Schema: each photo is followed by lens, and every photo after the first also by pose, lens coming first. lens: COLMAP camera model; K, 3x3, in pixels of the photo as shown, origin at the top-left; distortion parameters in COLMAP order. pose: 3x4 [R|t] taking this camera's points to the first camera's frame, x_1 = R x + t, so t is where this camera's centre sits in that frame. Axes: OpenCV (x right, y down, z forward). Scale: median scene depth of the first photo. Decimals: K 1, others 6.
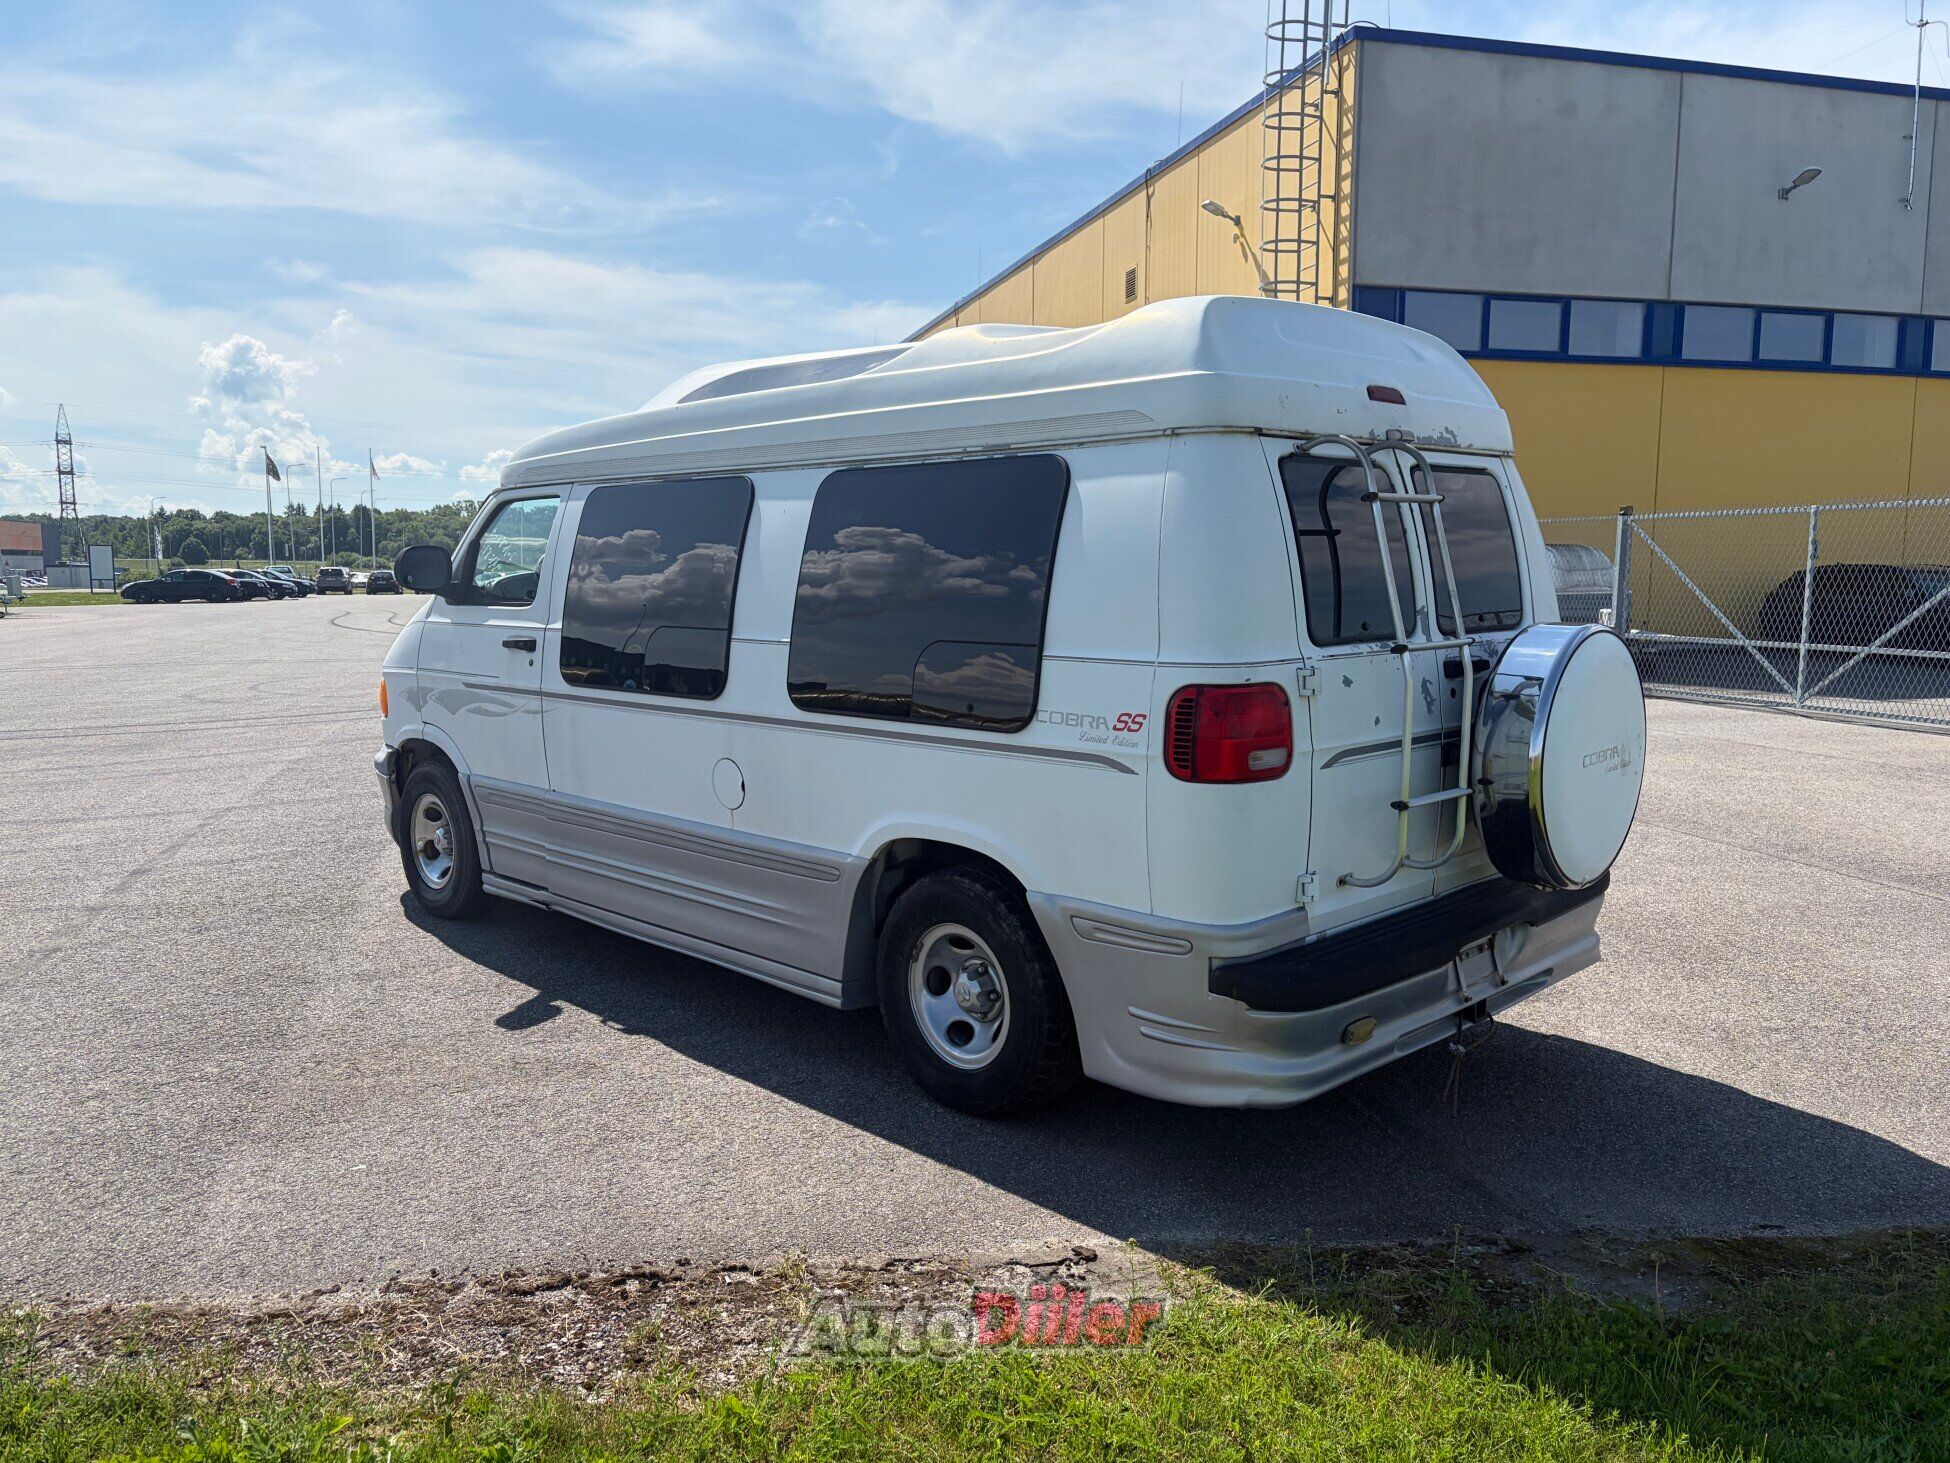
lens RADIAL K [[1472.0, 0, 968.0], [0, 1472.0, 738.2], [0, 0, 1]] dist [0.096559, -0.117406]
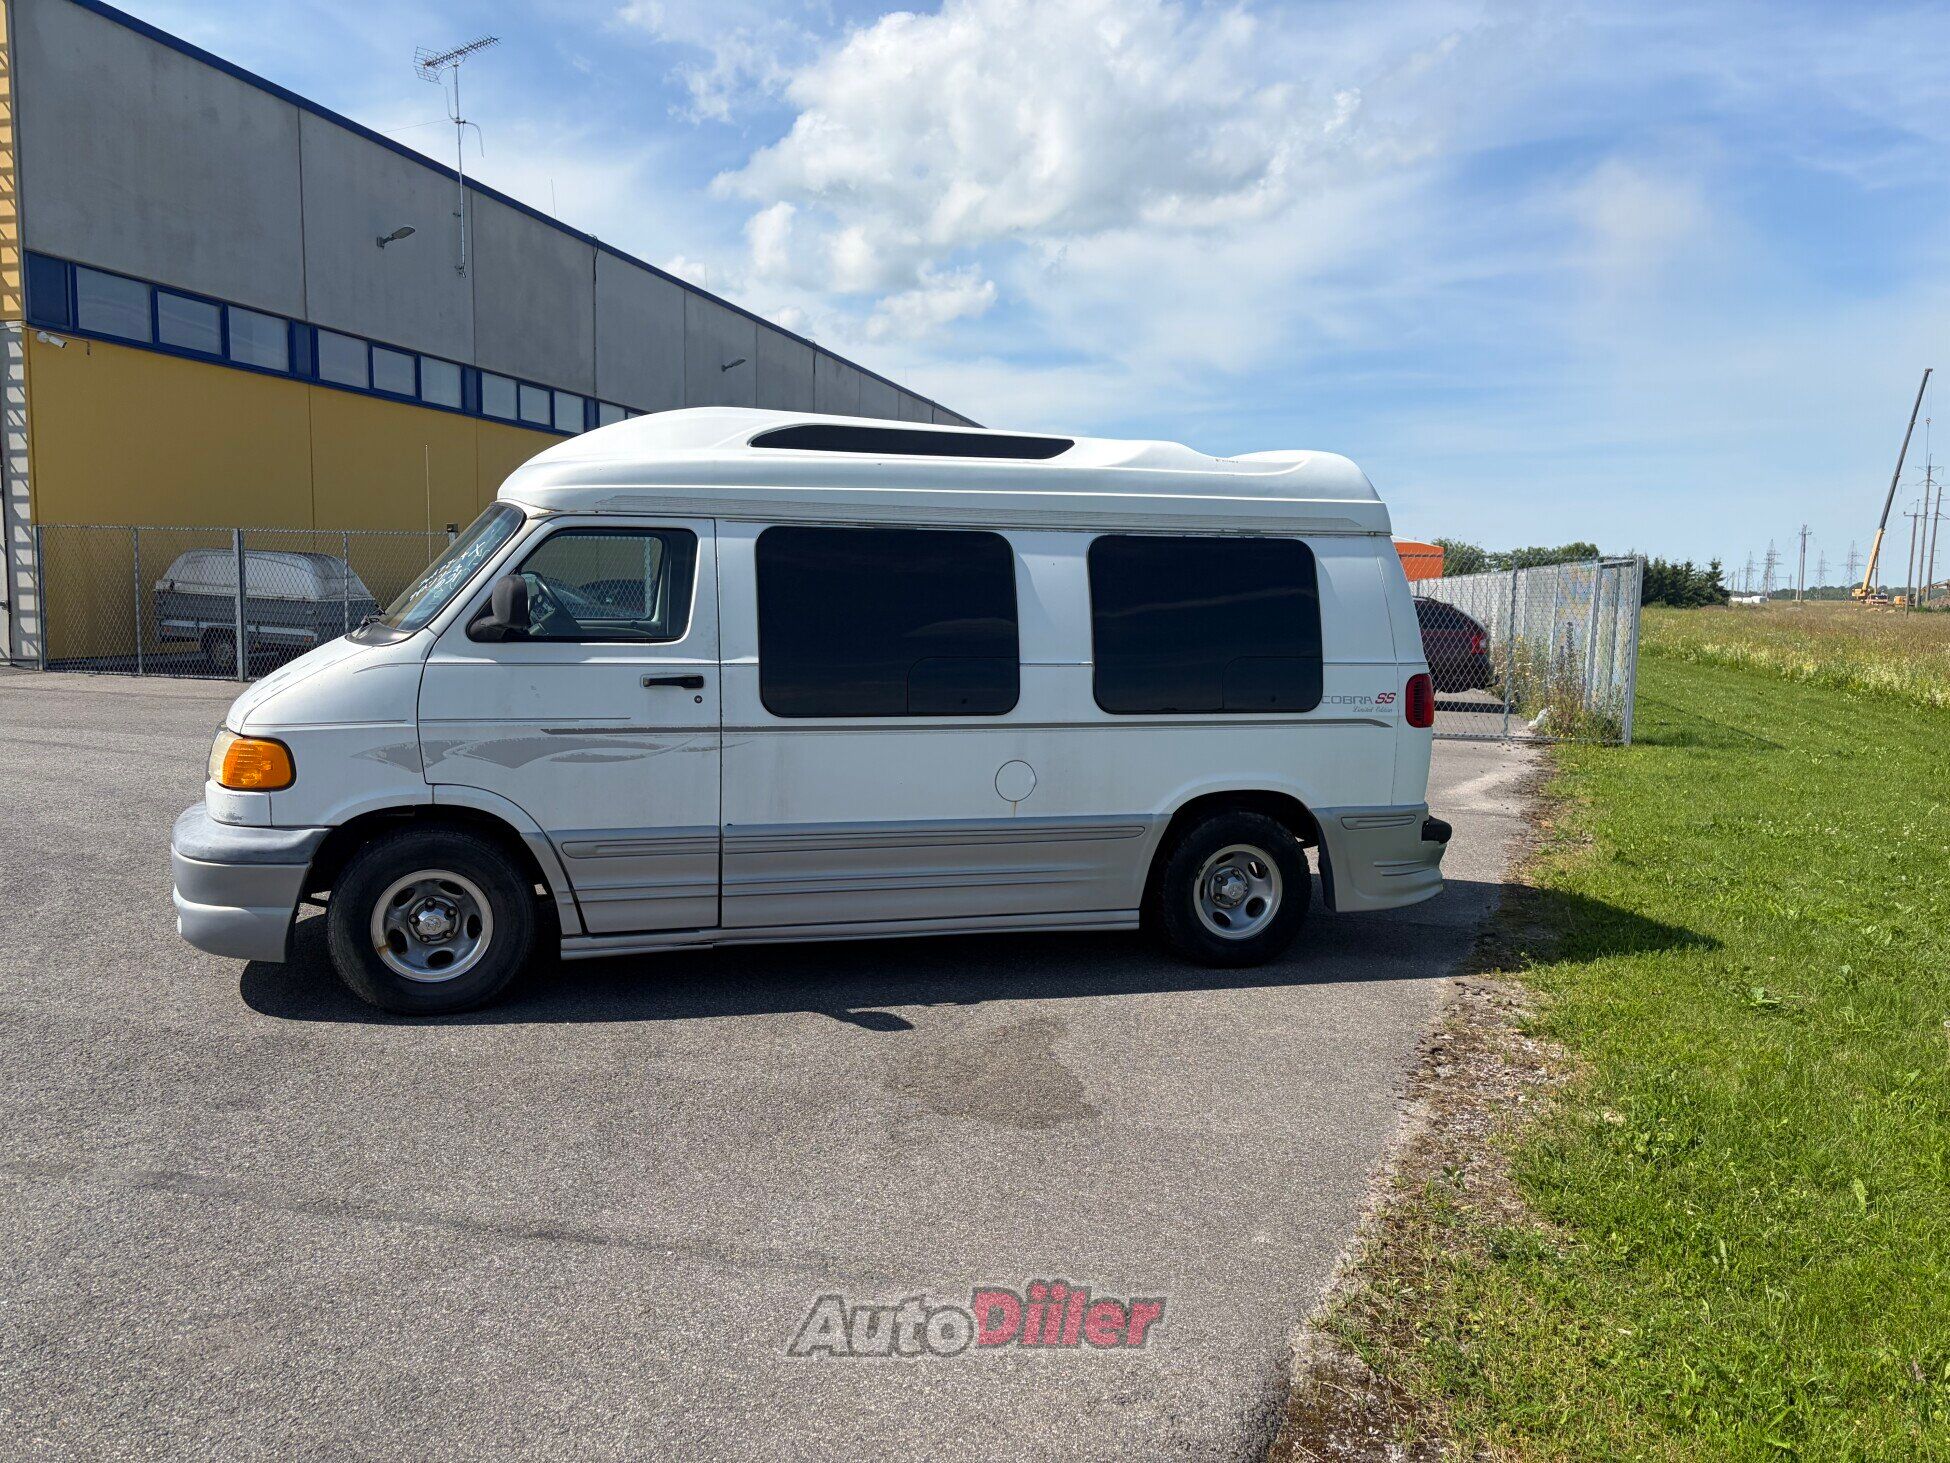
lens RADIAL K [[1472.0, 0, 968.0], [0, 1472.0, 738.2], [0, 0, 1]] dist [0.096559, -0.117406]
pose [[0.471708, -0.086026, 0.877548, -0.144698], [0.082326, 0.995179, 0.053305, -0.008471], [-0.877903, 0.047101, 0.476516, 0.051172]]
